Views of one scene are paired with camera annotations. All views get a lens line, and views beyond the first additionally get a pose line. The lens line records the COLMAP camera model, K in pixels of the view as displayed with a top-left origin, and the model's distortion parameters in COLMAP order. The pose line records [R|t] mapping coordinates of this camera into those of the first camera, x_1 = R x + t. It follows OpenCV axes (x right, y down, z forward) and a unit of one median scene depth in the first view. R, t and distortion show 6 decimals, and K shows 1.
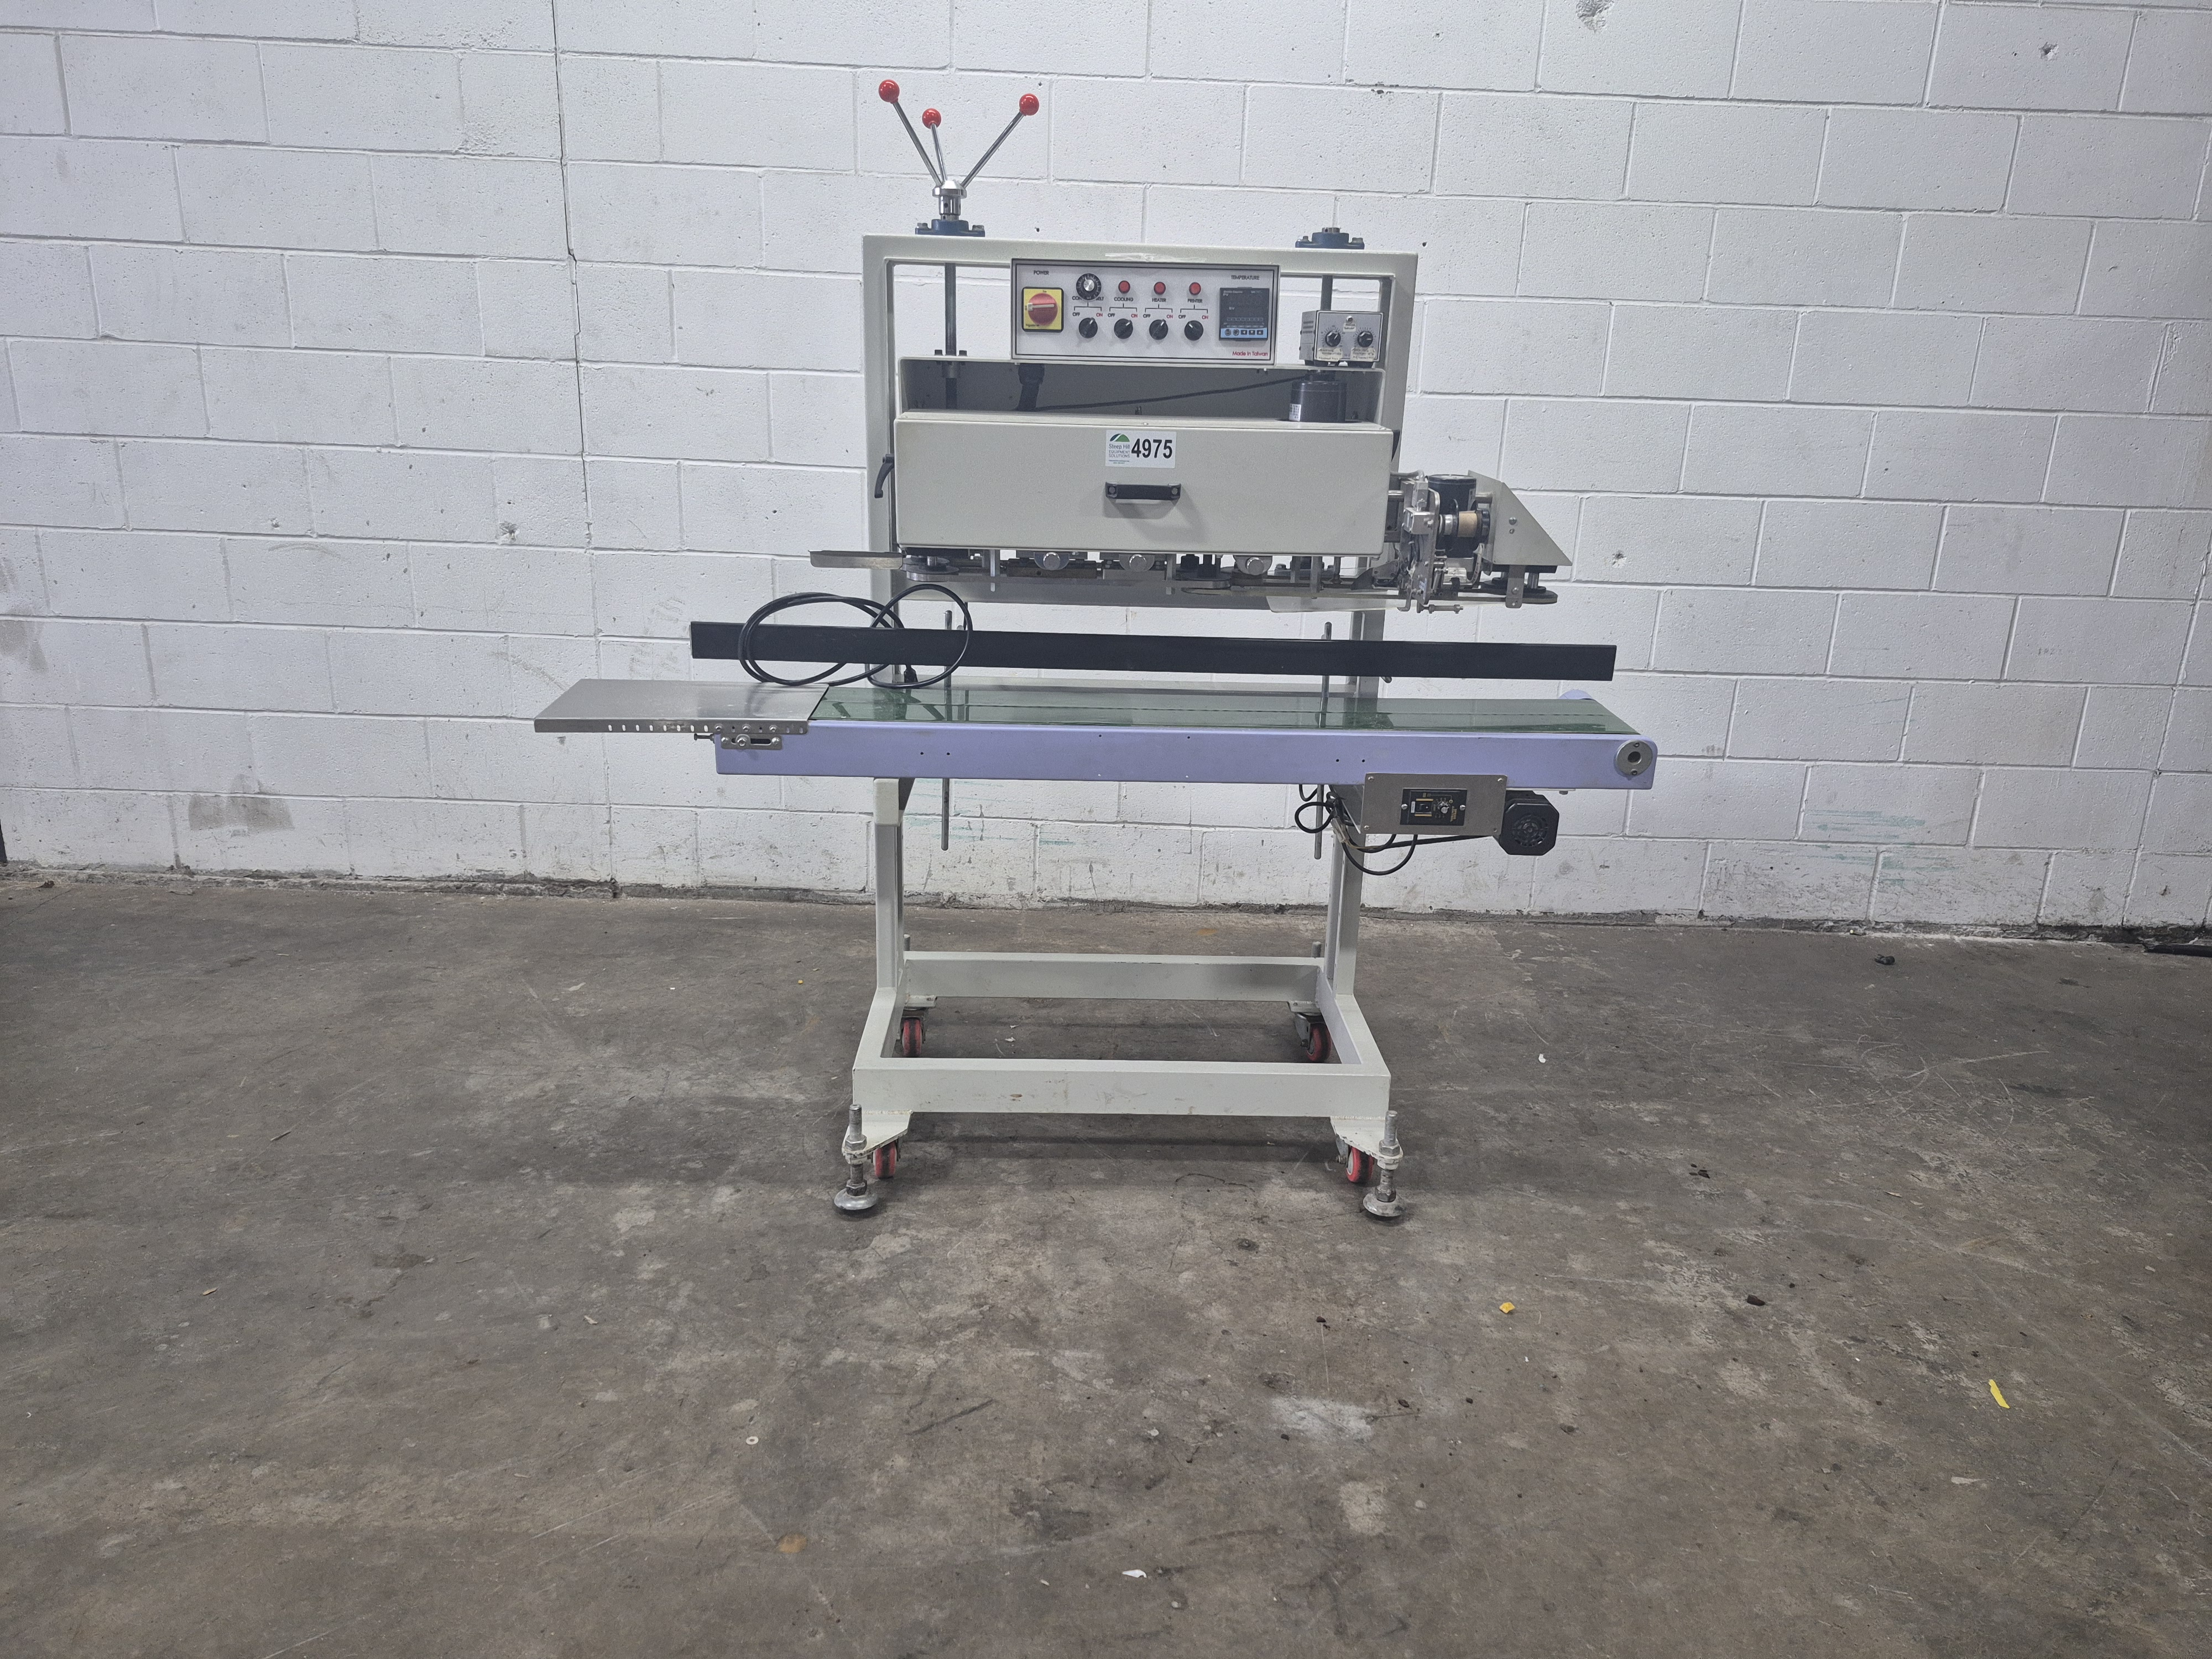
lens RADIAL K [[1526.9, 0, 1116.4], [0, 1526.9, 815.6], [0, 0, 1]] dist [0.107126, -0.133971]
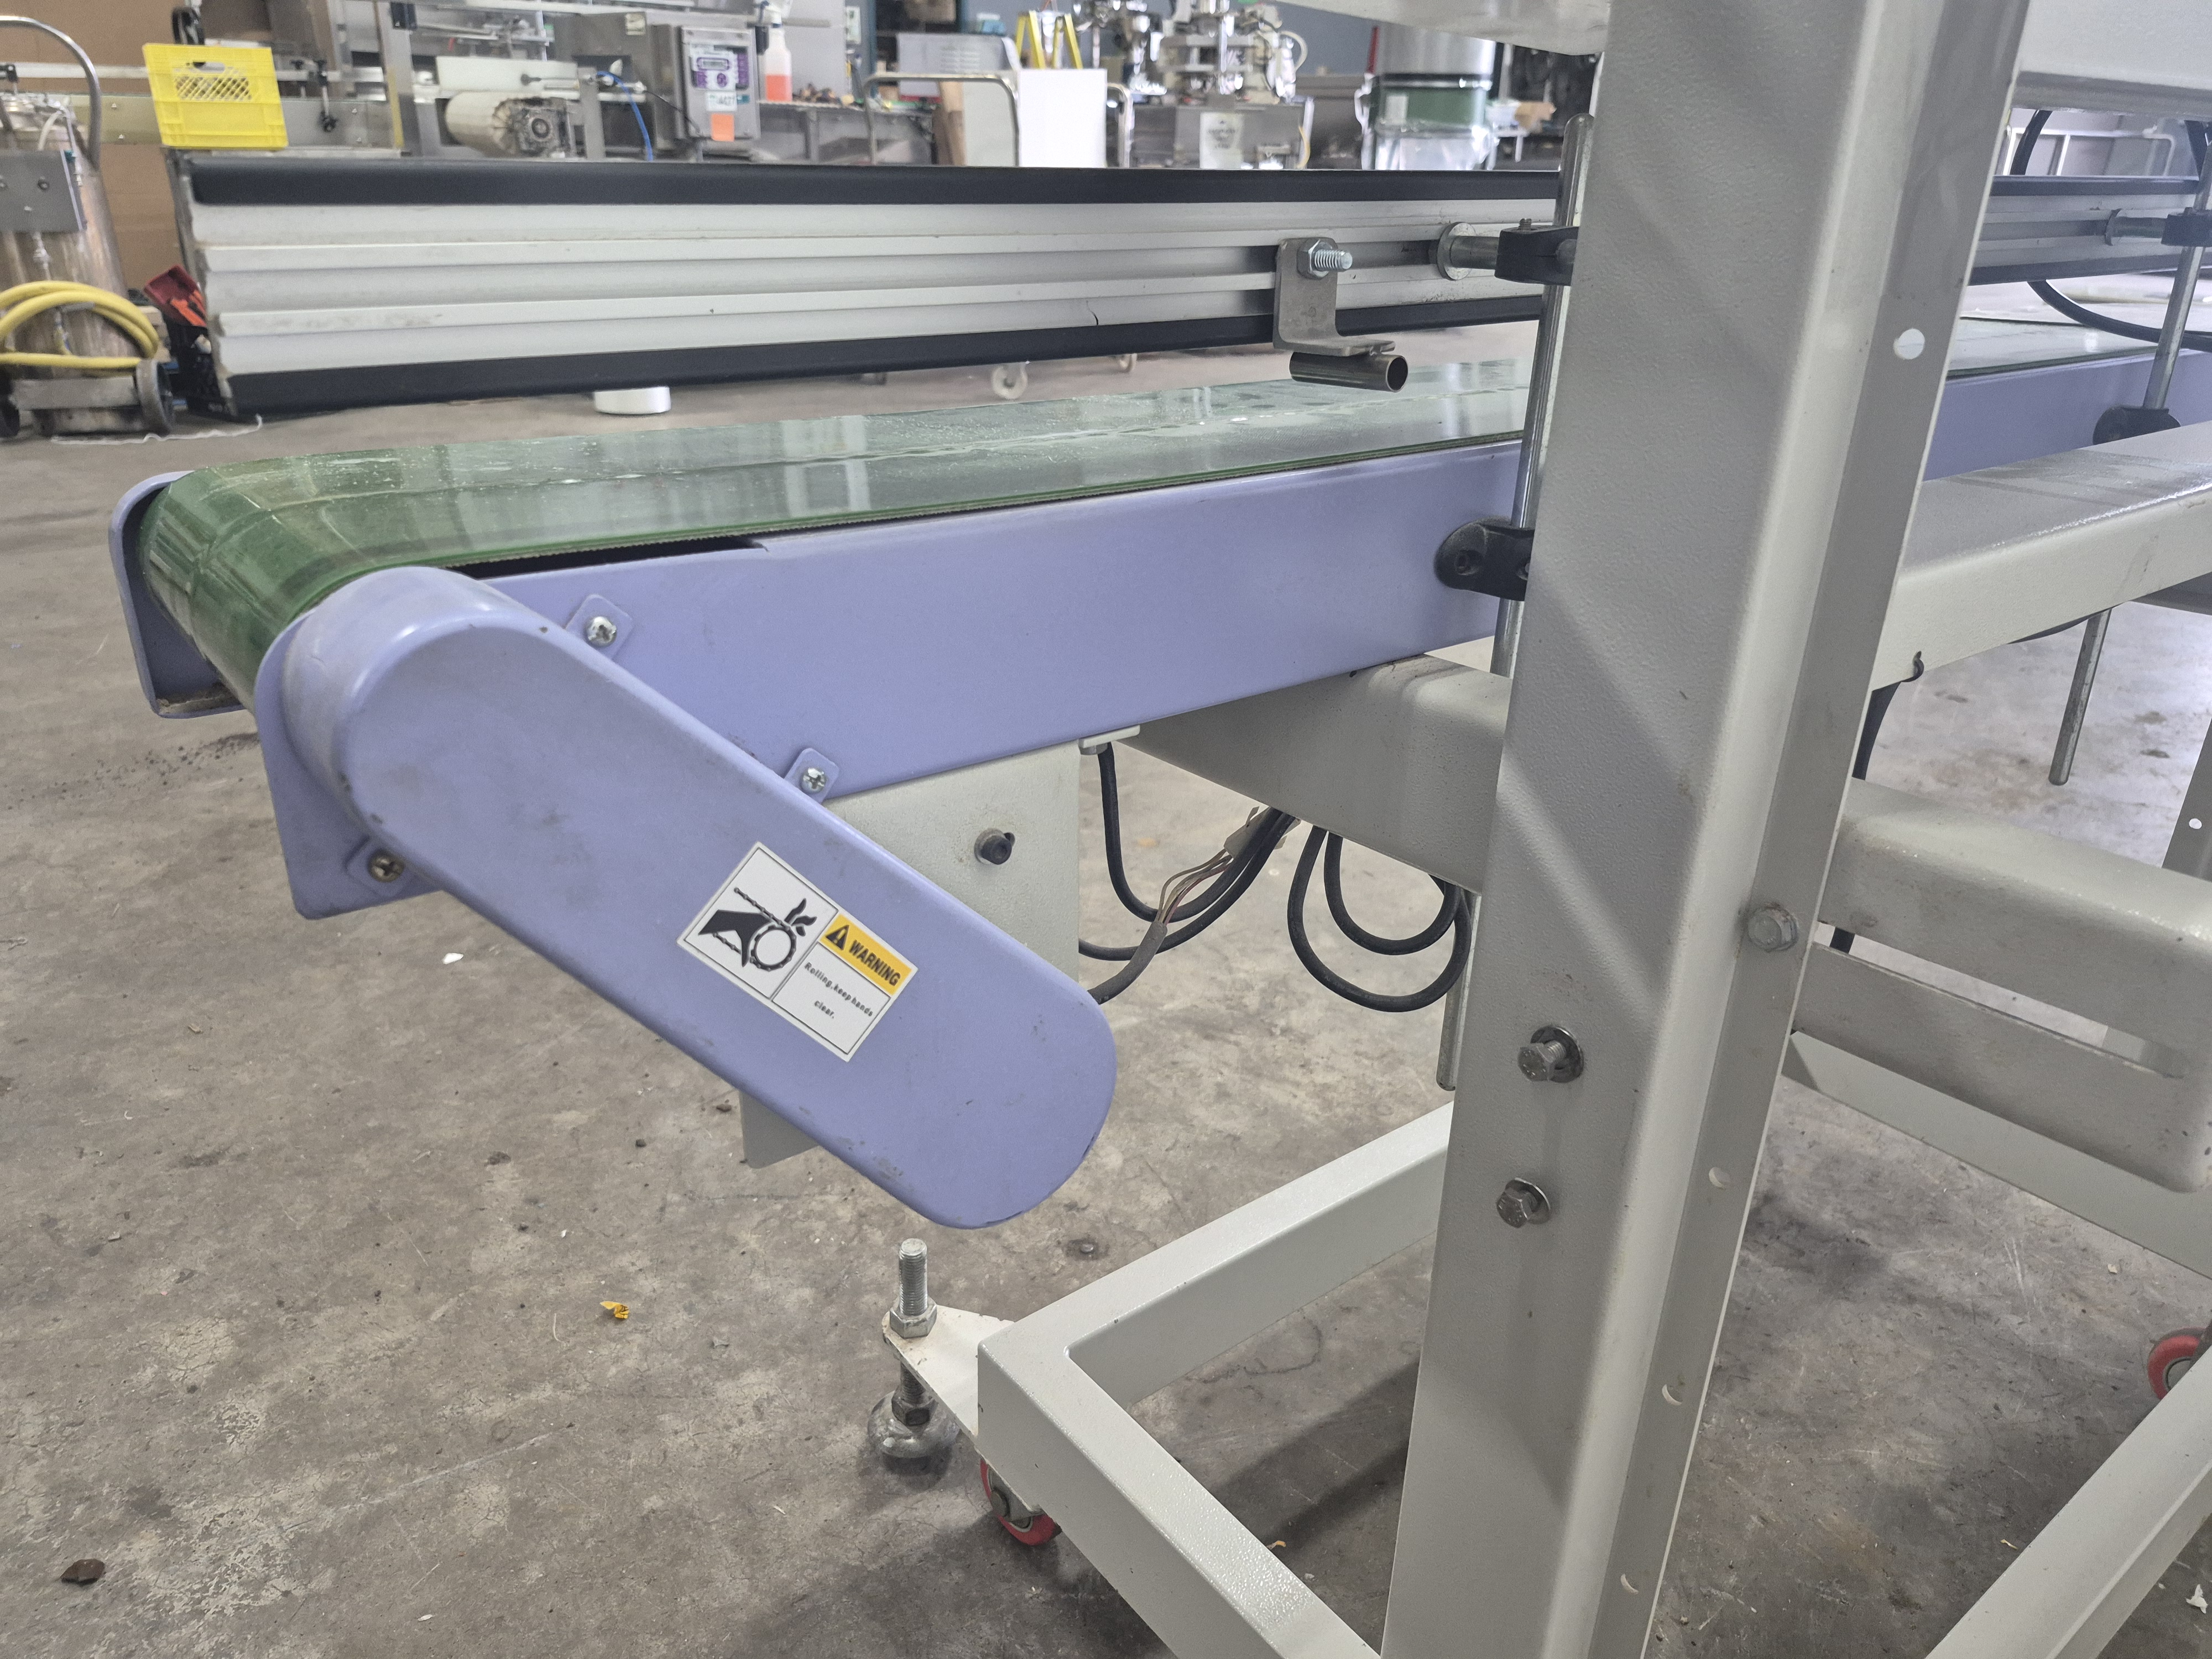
lens RADIAL K [[1537.1, 0, 1106.0], [0, 1537.1, 829.5], [0, 0, 1]] dist [0.078498, -0.091137]
pose [[-0.801972, 0.191033, -0.565993, 0.309936], [-0.214427, 0.792280, 0.571238, -0.142194], [0.557551, 0.579481, -0.594424, 1.045241]]
